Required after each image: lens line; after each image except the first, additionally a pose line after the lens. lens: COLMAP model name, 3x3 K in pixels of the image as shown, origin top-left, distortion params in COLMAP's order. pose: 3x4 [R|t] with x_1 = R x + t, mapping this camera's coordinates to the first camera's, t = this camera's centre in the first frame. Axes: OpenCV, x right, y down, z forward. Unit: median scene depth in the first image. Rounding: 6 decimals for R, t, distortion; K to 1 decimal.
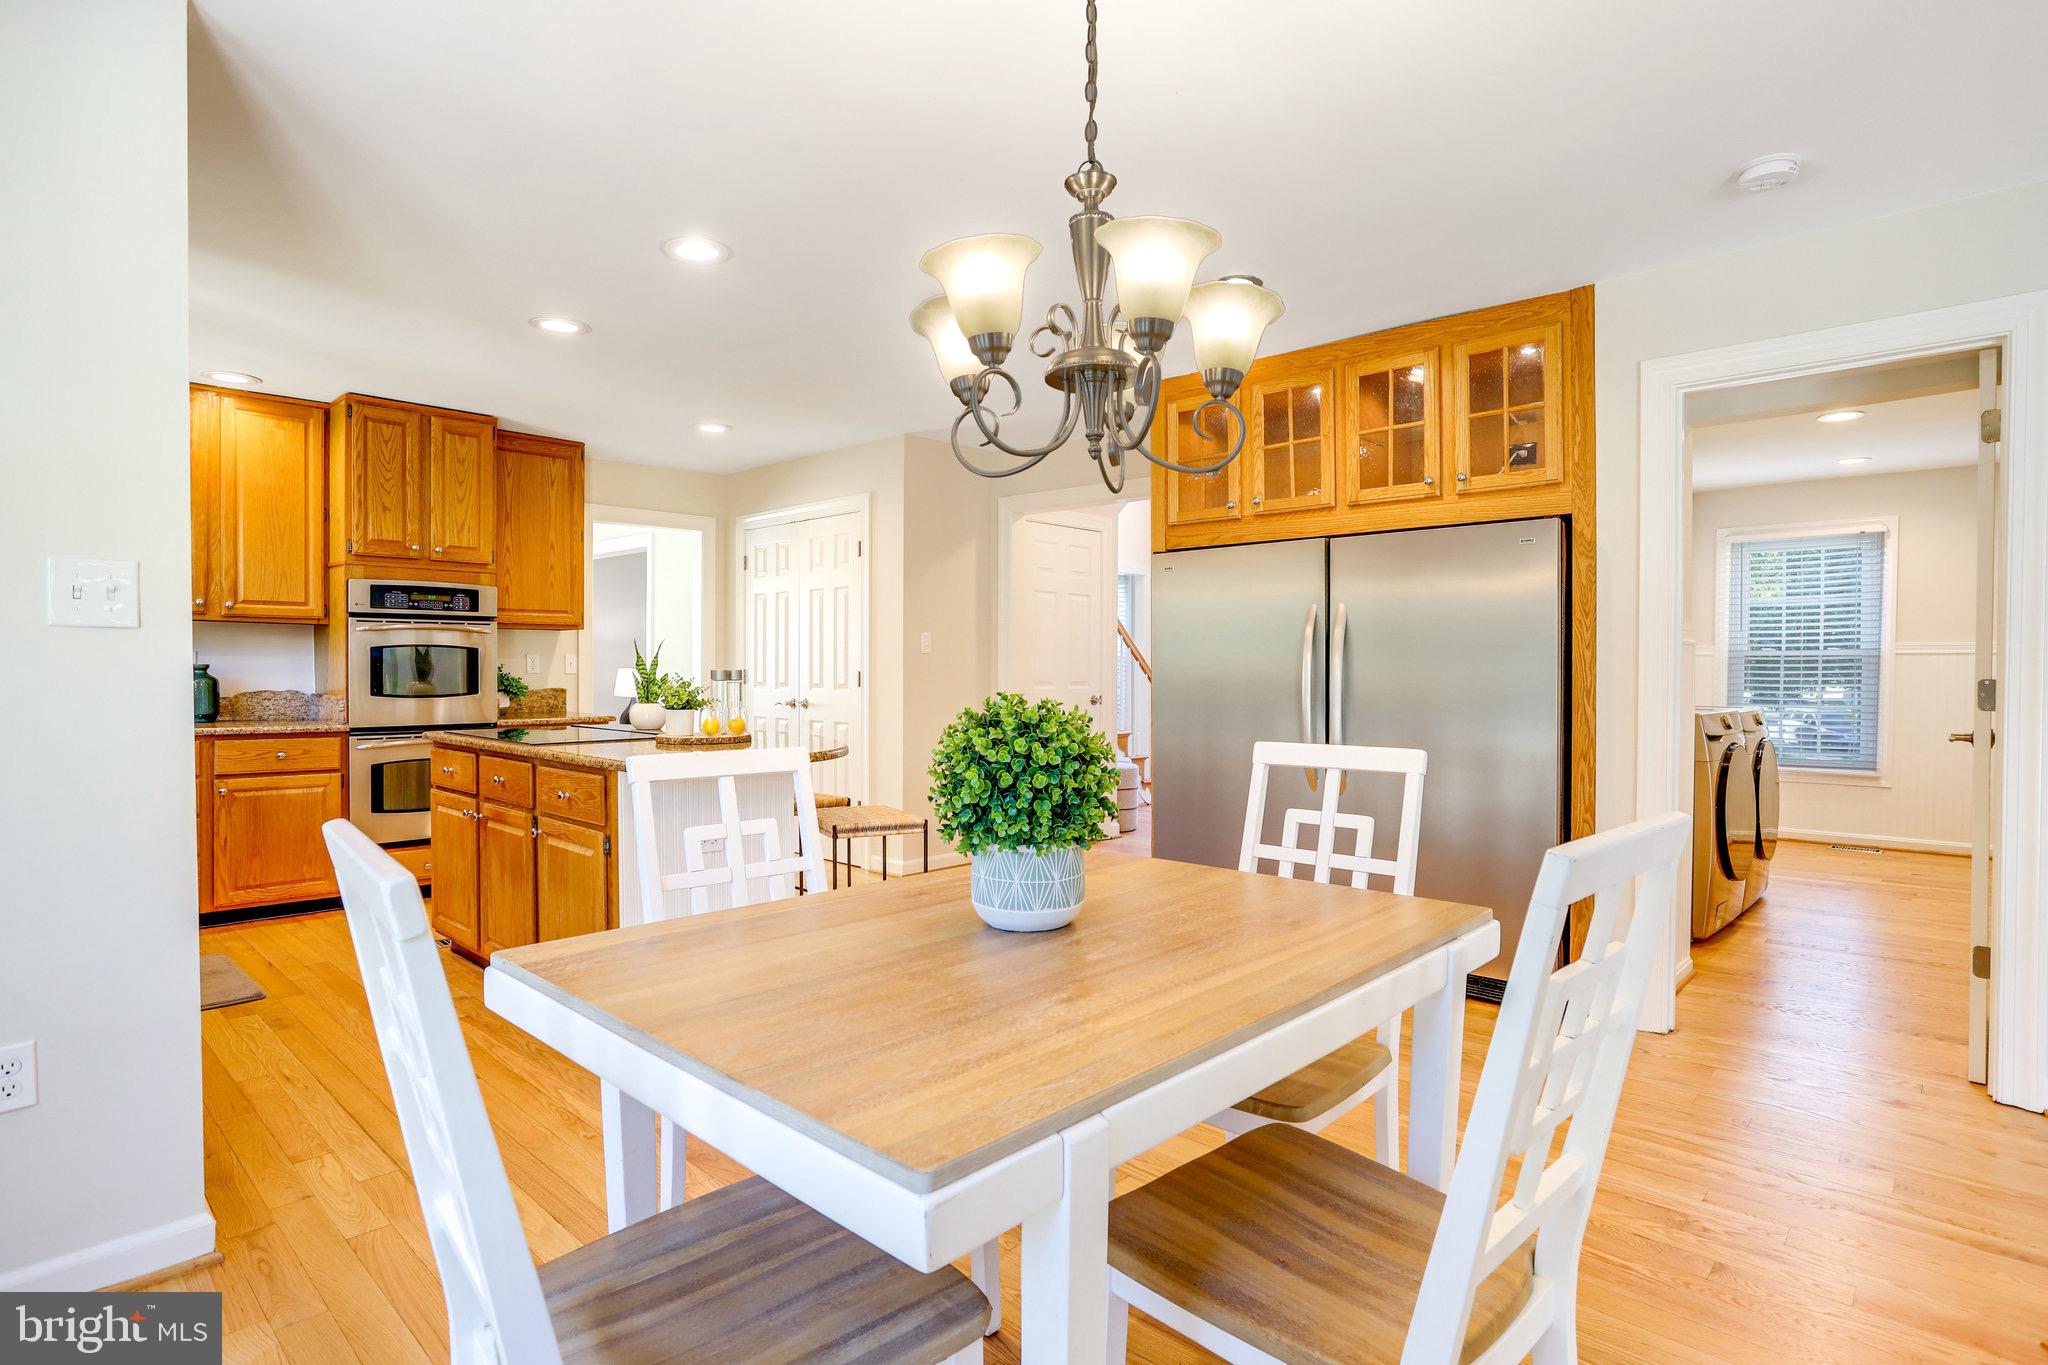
lens RADIAL K [[1048.1, 0, 1026.1], [0, 1048.1, 671.4], [0, 0, 1]] dist [-0.061109, 0.033997]
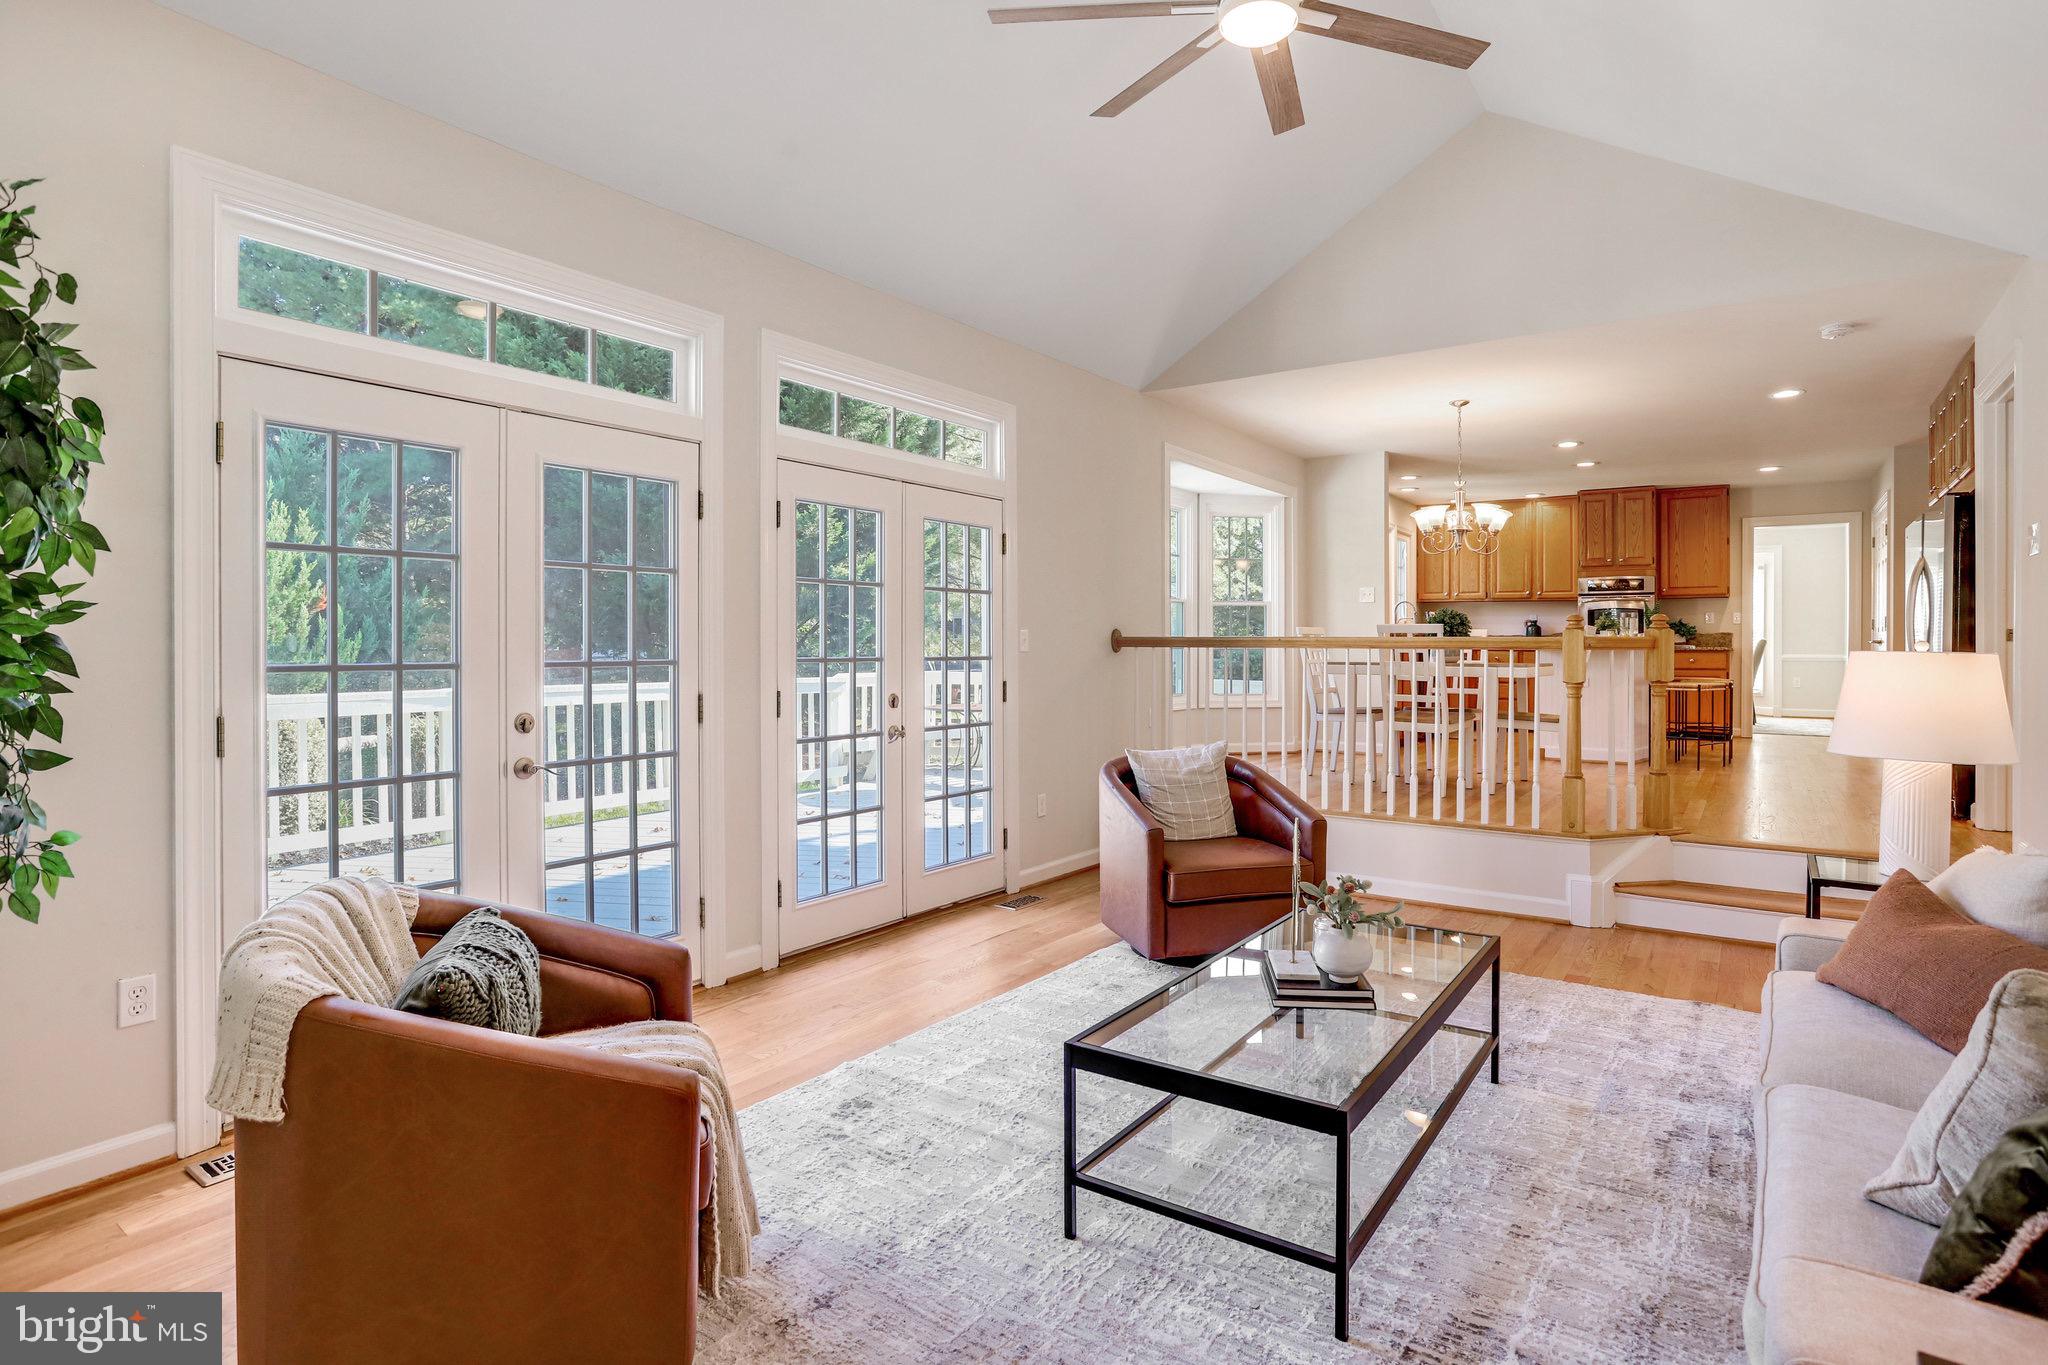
lens RADIAL K [[1048.1, 0, 1026.1], [0, 1048.1, 671.4], [0, 0, 1]] dist [-0.061109, 0.033997]
pose [[0.137379, 0.010280, -0.990465, 1.284122], [-0.005307, 0.999939, 0.009642, 0.086674], [0.990504, 0.003932, 0.137426, -0.422508]]
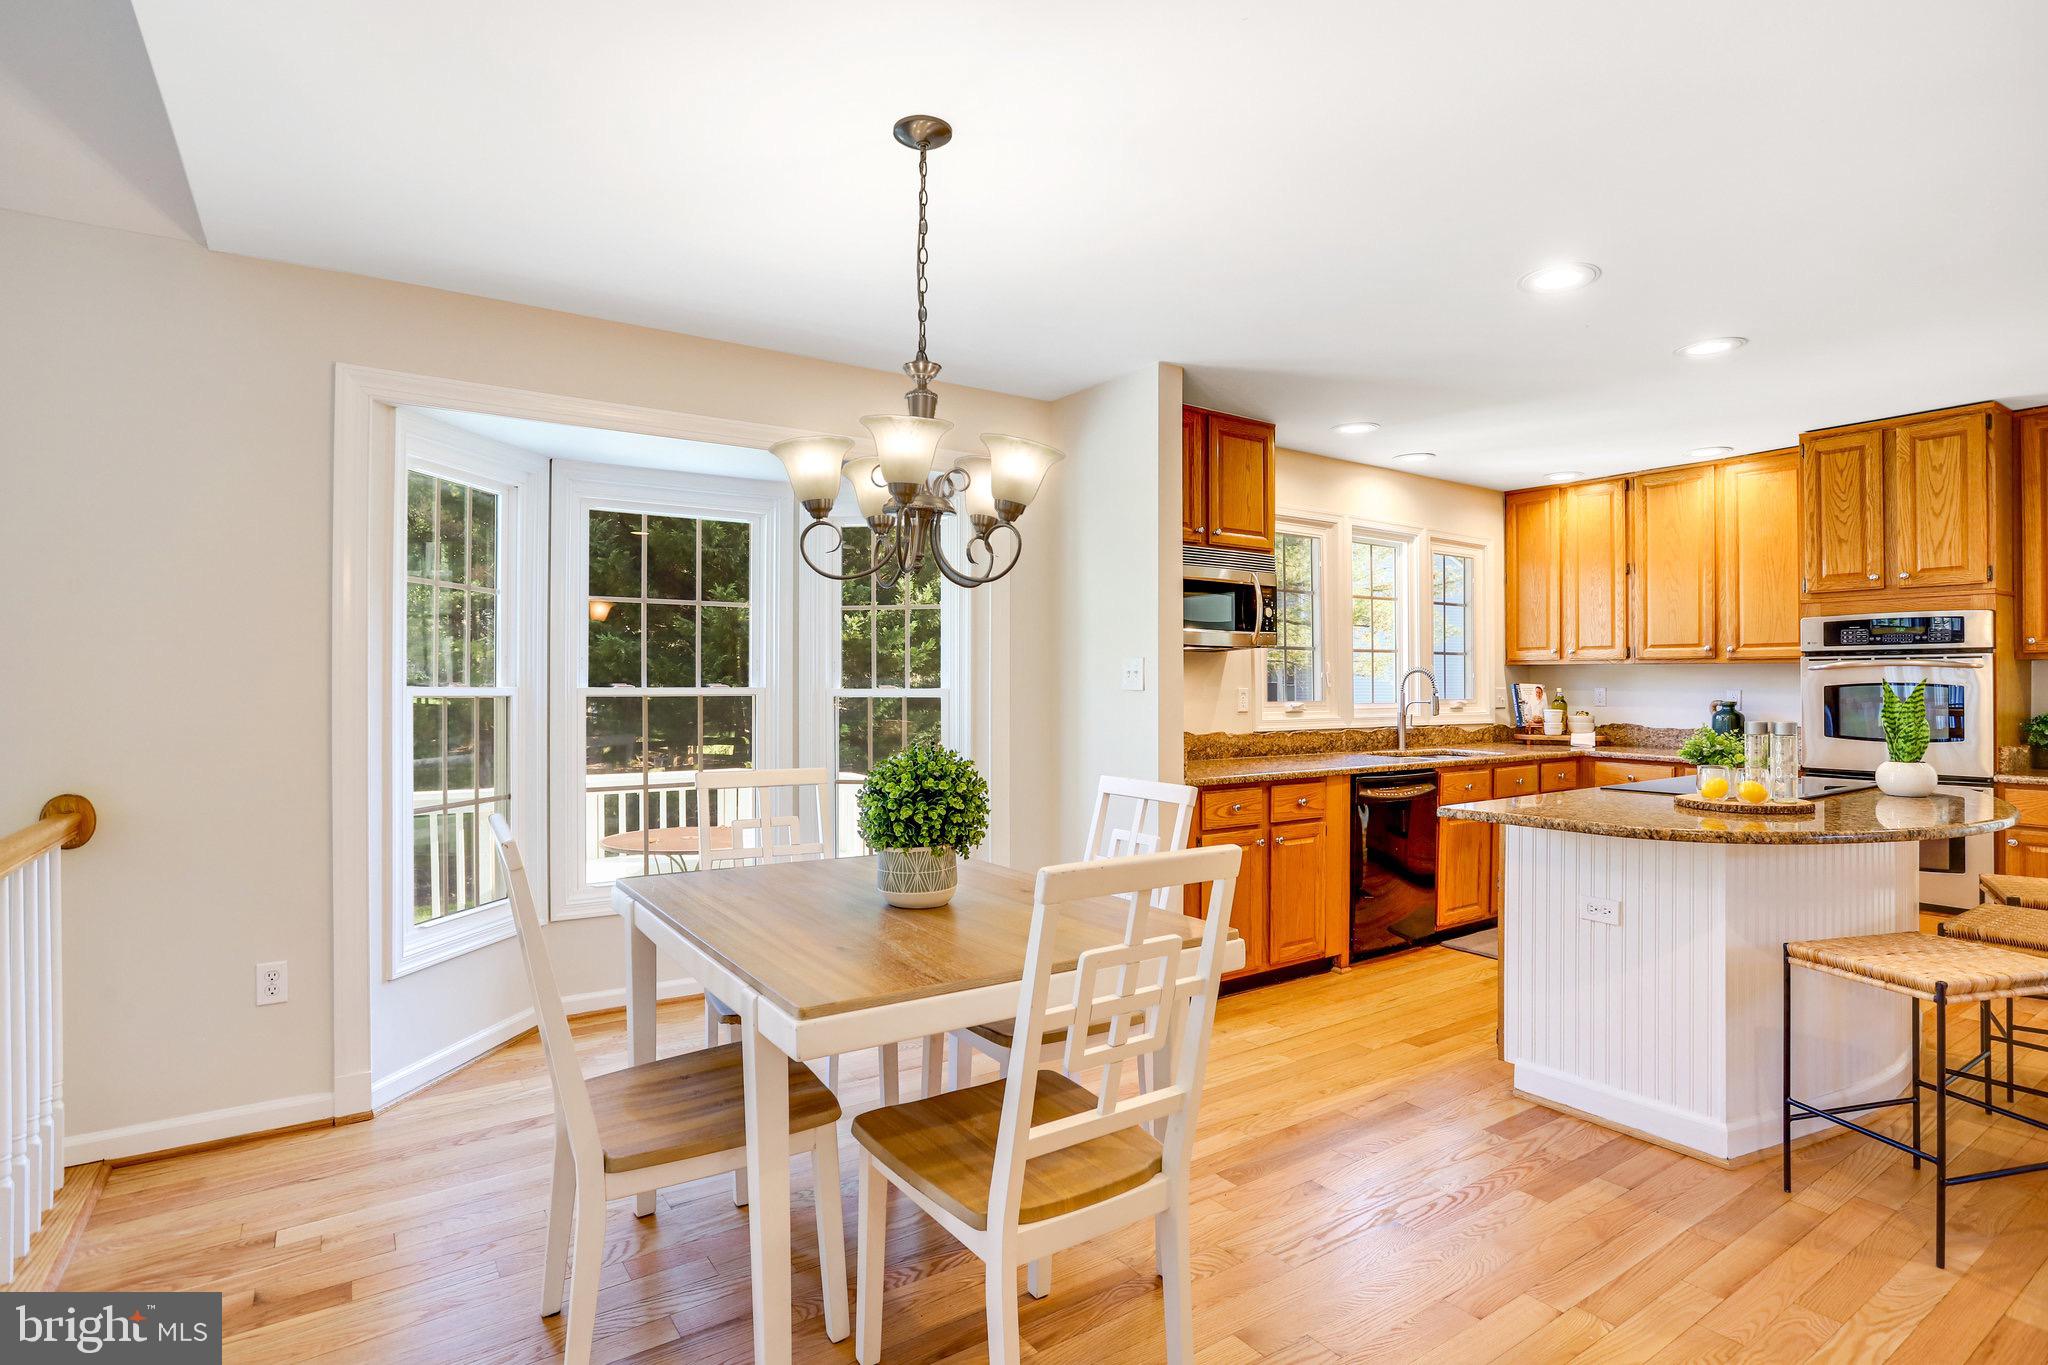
lens RADIAL K [[1019.9, 0, 1057.7], [0, 1019.9, 680.5], [0, 0, 1]] dist [-0.056162, 0.030654]
pose [[-0.191406, -0.009135, -0.981468, 0.426904], [-0.002604, 0.999958, -0.008799, -0.018504], [0.981507, 0.000871, -0.191422, 0.461918]]
